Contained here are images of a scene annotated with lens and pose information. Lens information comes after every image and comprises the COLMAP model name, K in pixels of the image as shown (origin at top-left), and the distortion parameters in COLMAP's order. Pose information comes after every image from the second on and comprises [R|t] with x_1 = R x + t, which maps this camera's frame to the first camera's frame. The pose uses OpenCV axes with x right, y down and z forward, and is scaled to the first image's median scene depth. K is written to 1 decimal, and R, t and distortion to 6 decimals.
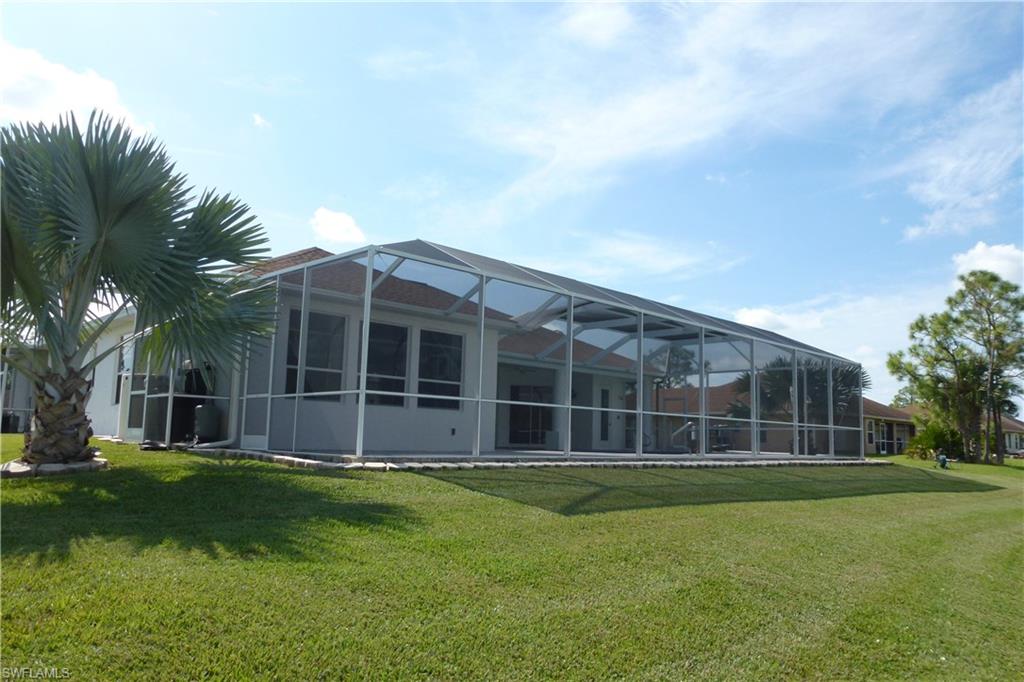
lens RADIAL K [[735.2, 0, 512.0], [0, 735.2, 341.0], [0, 0, 1]] dist [0.000240, -0.000002]
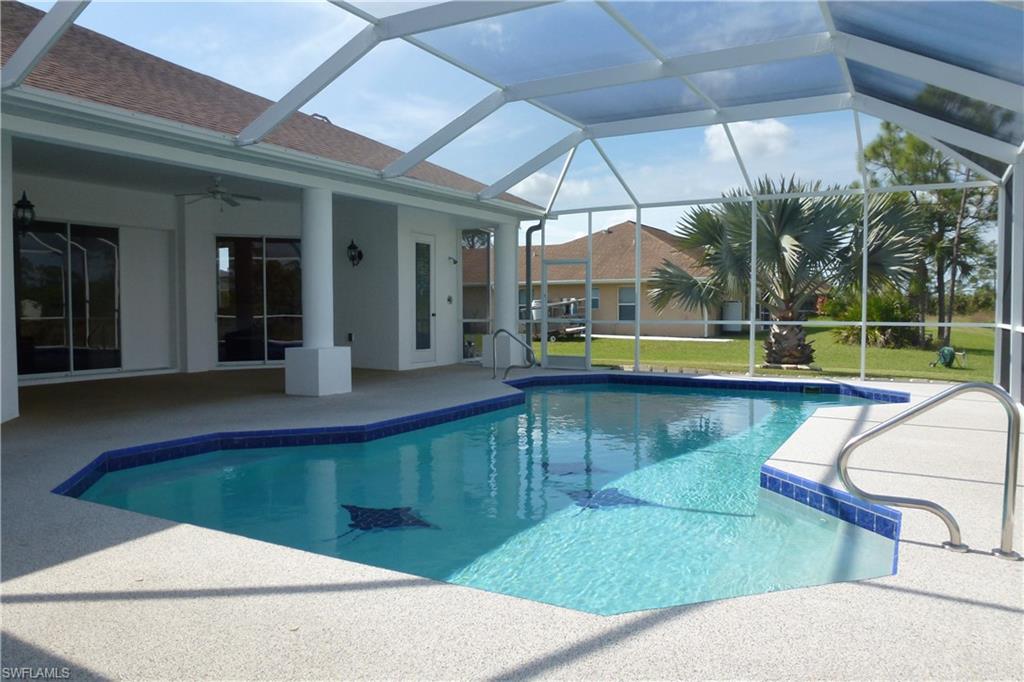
lens RADIAL K [[735.2, 0, 512.0], [0, 735.2, 341.0], [0, 0, 1]] dist [0.000240, -0.000002]
pose [[0.960905, -0.043288, 0.273472, 0.049308], [-0.007658, 0.983169, 0.182536, 0.041329], [-0.276771, -0.177494, 0.944401, 0.524517]]
